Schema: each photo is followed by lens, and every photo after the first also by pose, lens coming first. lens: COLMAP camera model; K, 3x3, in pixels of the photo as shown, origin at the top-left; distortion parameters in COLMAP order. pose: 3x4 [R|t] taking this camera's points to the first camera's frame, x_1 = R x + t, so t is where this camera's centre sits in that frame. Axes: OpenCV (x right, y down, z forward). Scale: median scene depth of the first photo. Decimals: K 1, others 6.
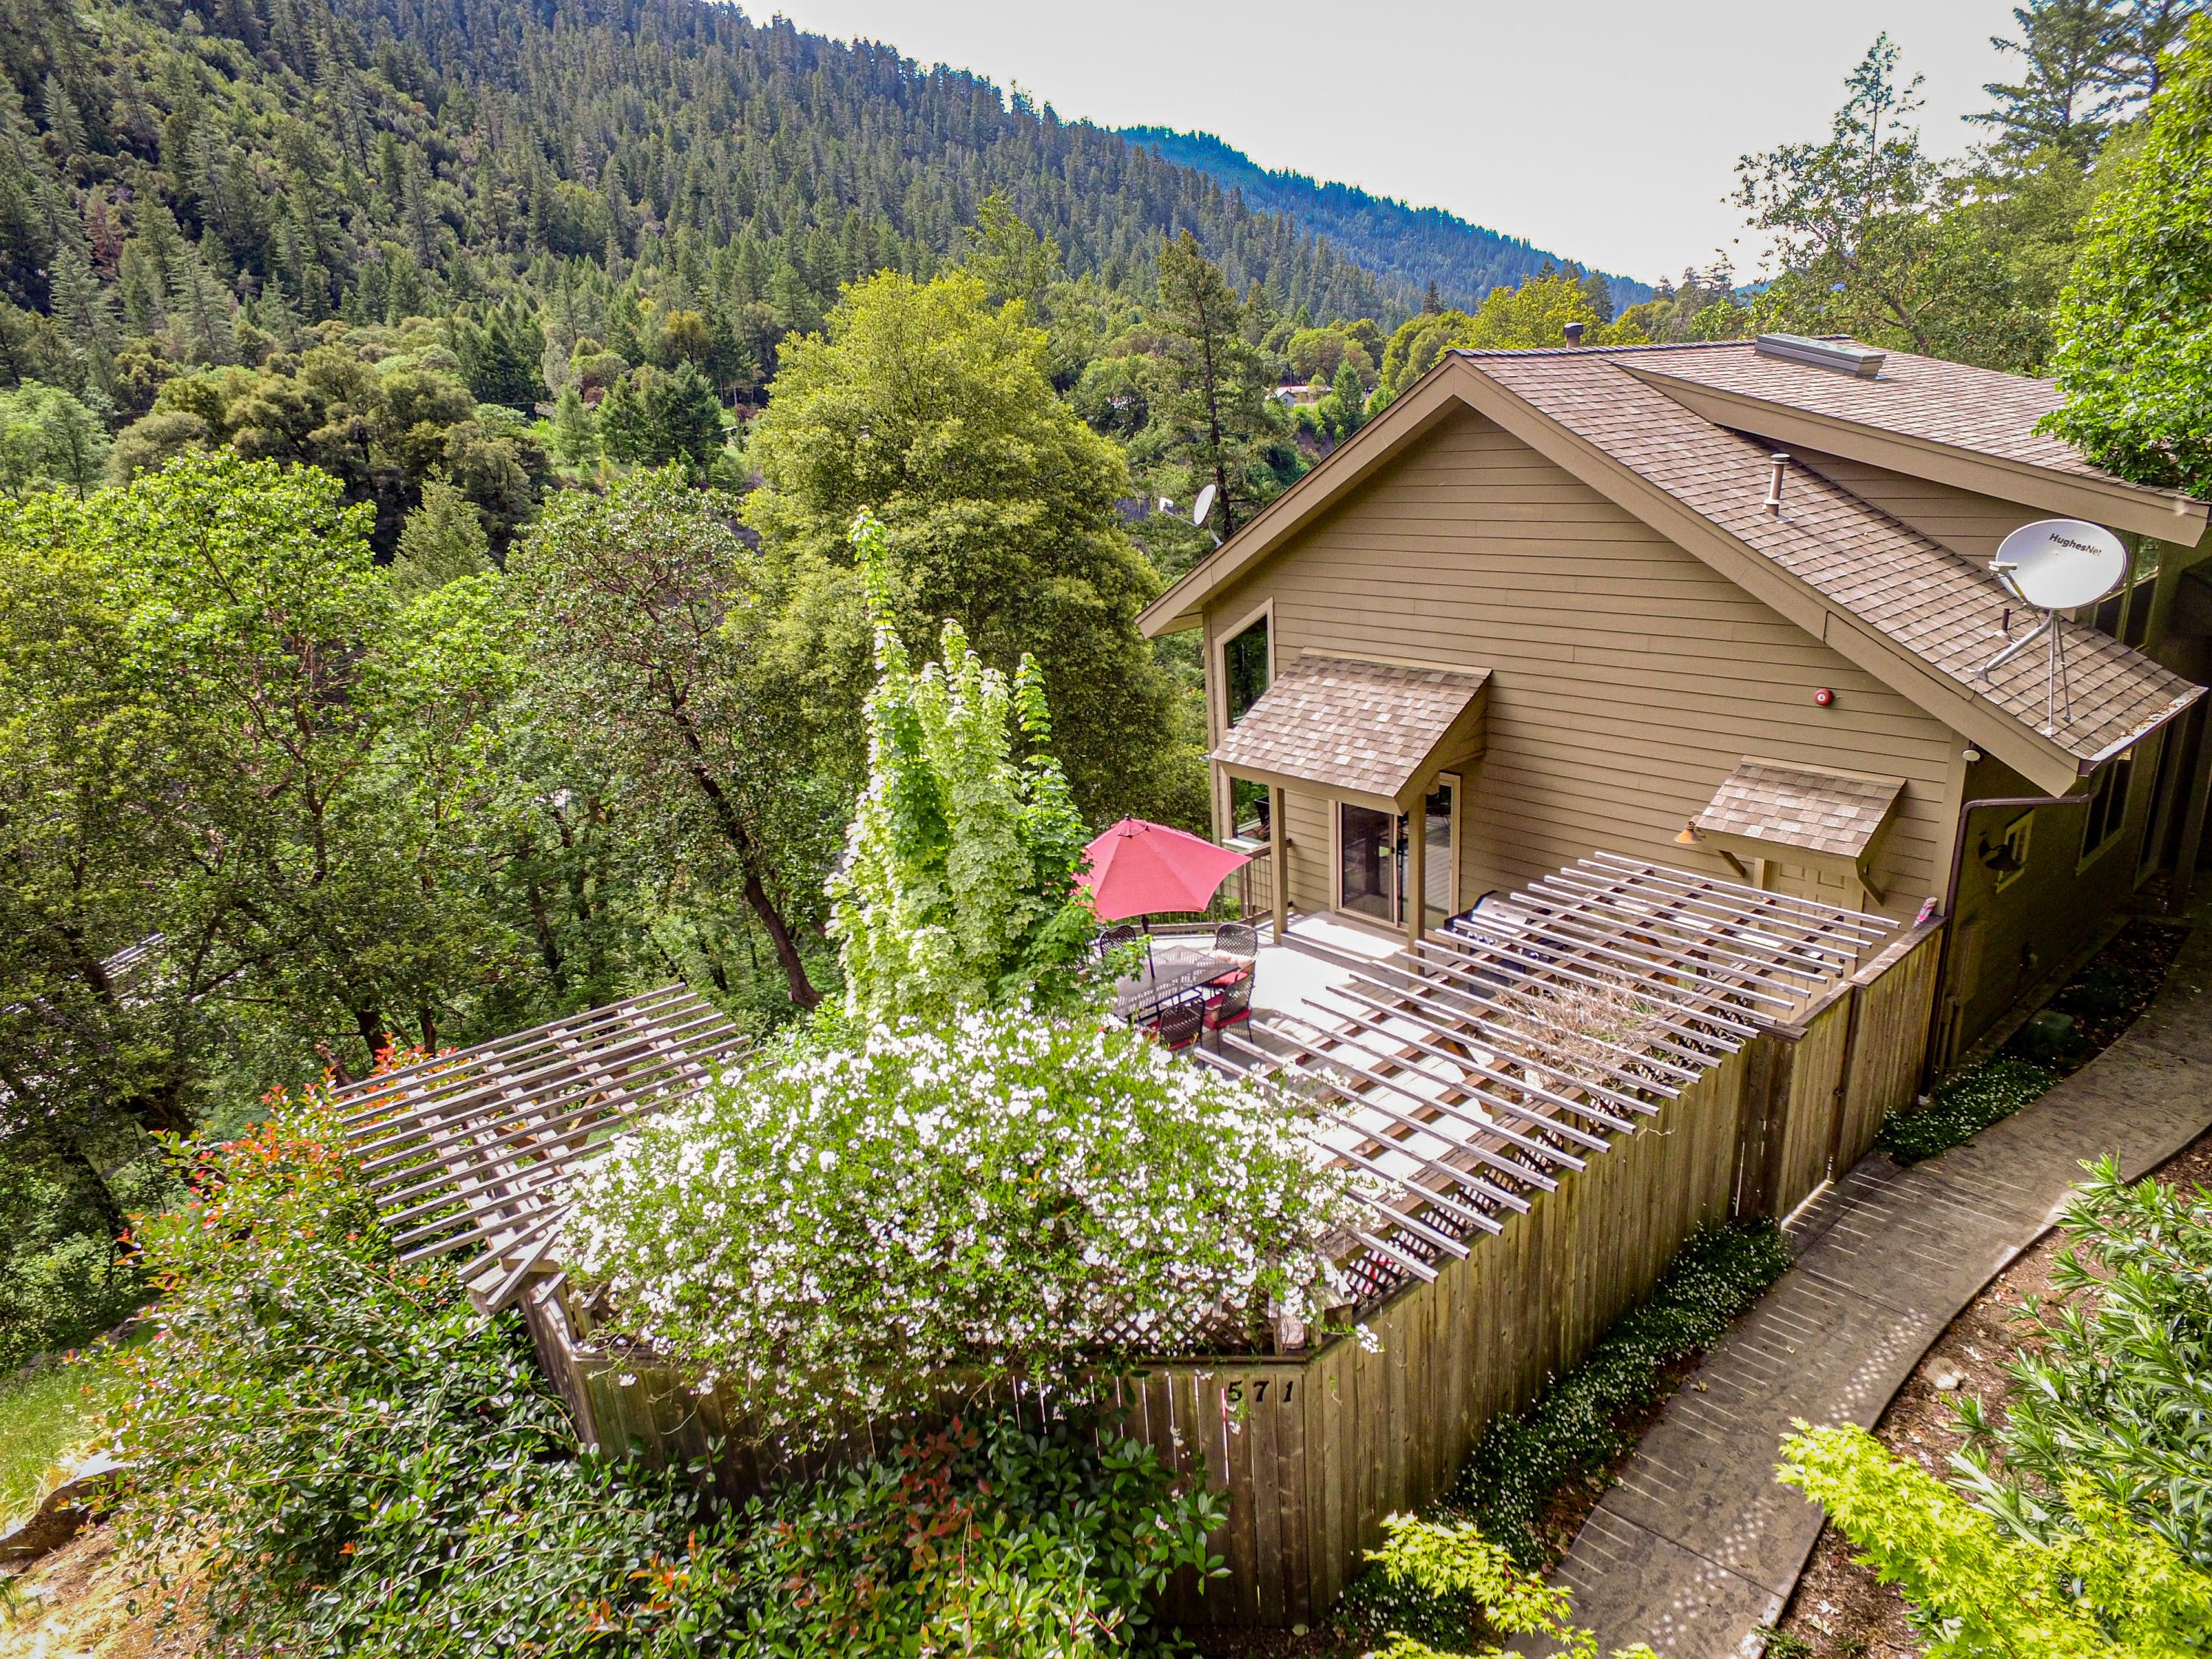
lens RADIAL K [[1300.8, 0, 1121.3], [0, 1300.8, 835.8], [0, 0, 1]] dist [-0.012678, 0.016599]
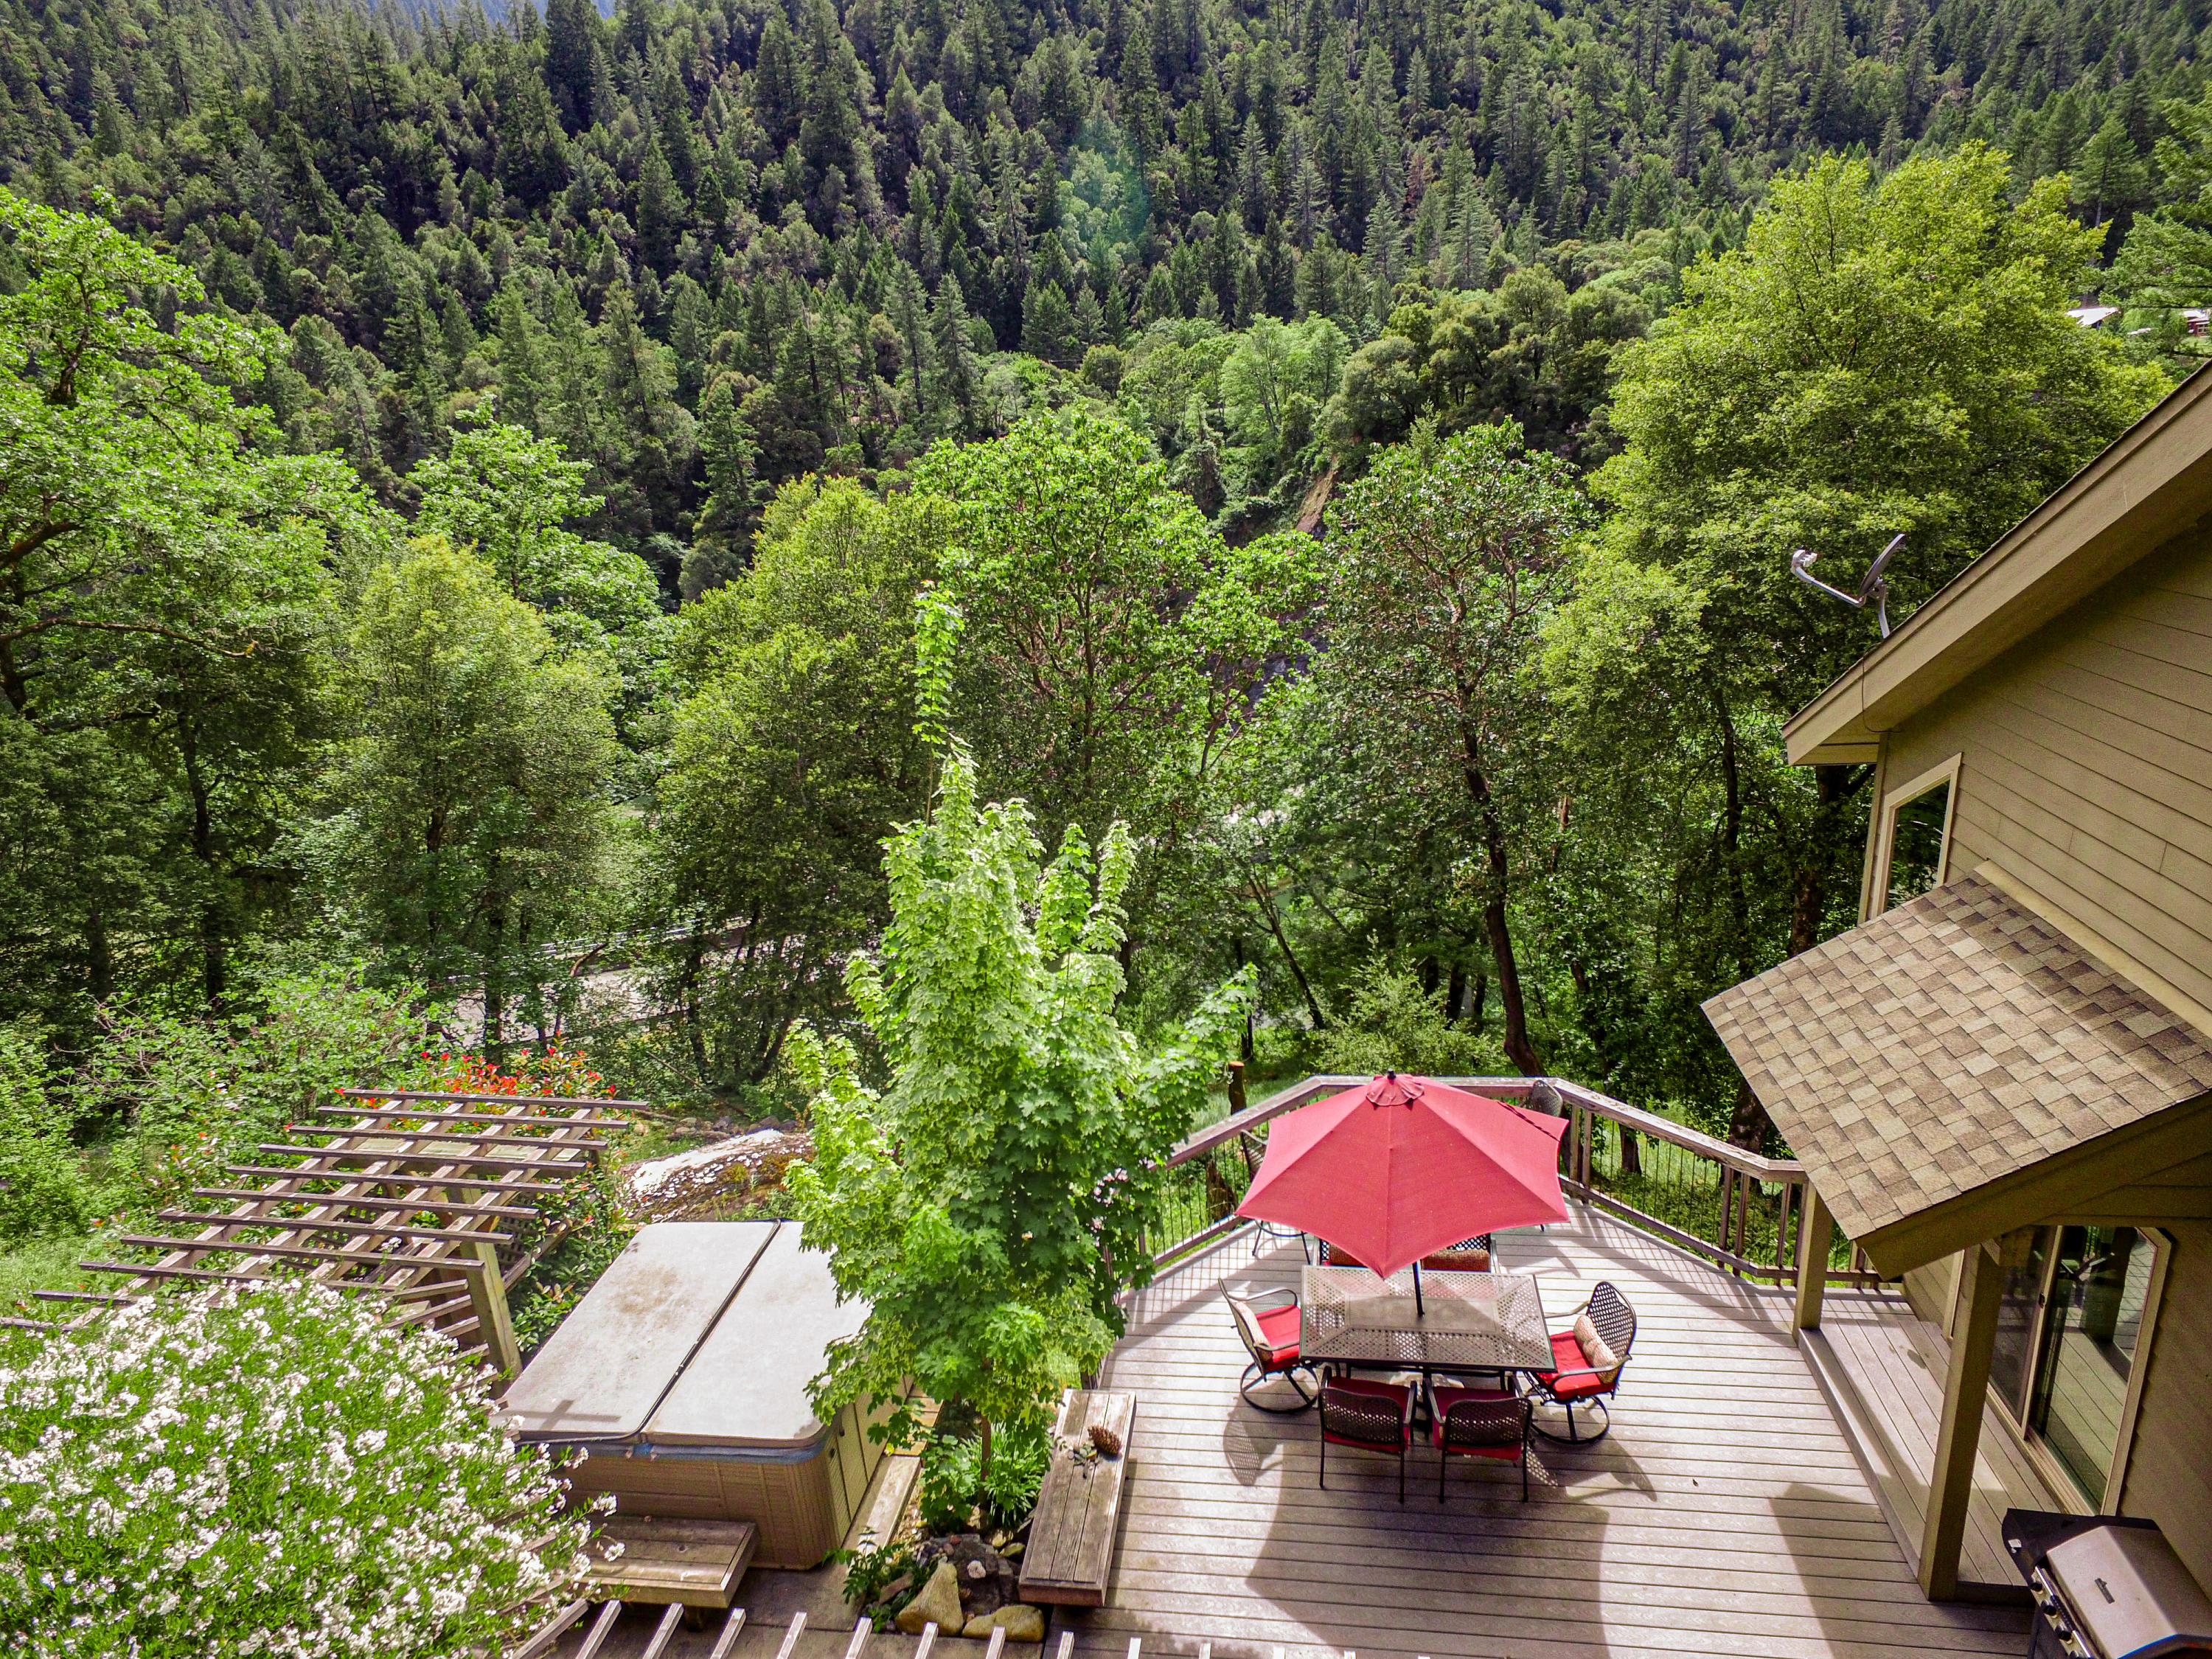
lens RADIAL K [[1295.4, 0, 1101.1], [0, 1295.4, 835.2], [0, 0, 1]] dist [-0.016237, 0.014672]
pose [[0.651862, 0.249332, -0.716177, 0.034021], [-0.201984, 0.967374, 0.152940, -0.019804], [0.730943, 0.044961, 0.680955, 0.046116]]
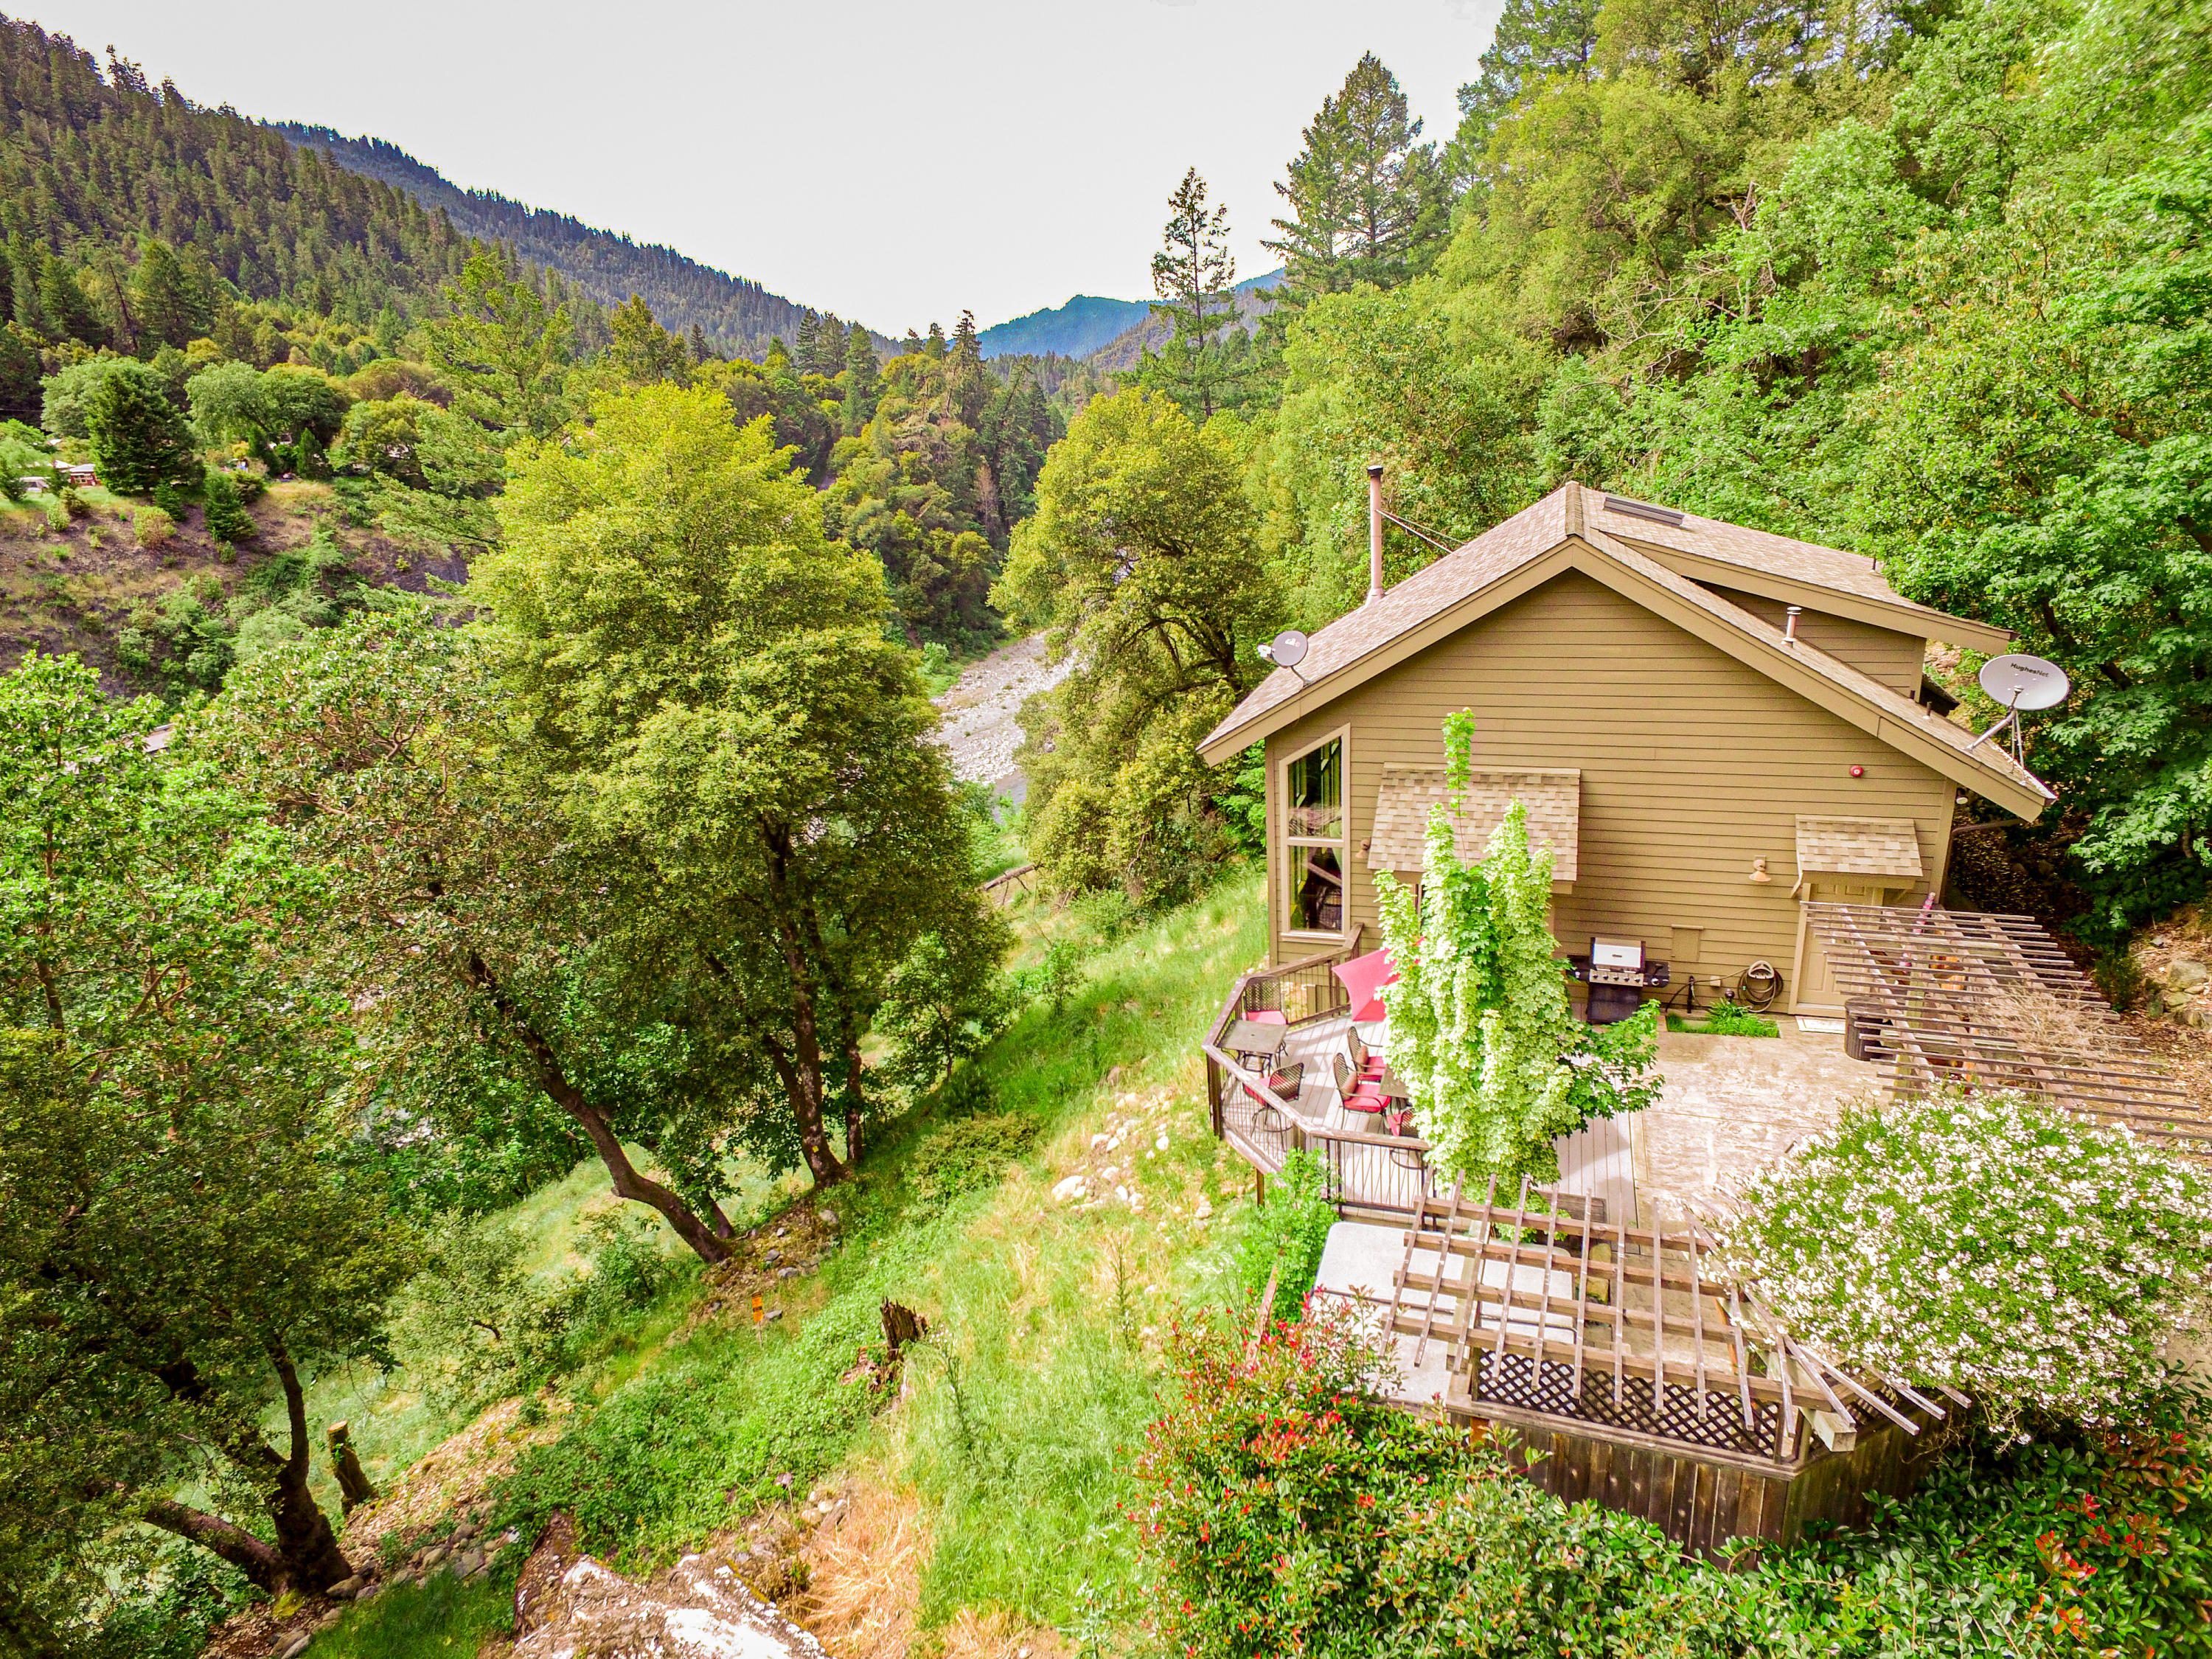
lens RADIAL K [[1300.8, 0, 1121.3], [0, 1300.8, 835.8], [0, 0, 1]] dist [-0.012678, 0.016599]
pose [[0.856442, -0.145176, 0.495410, -0.080553], [0.157806, 0.987332, 0.016522, -0.016623], [-0.491533, 0.064028, 0.868502, 0.011309]]
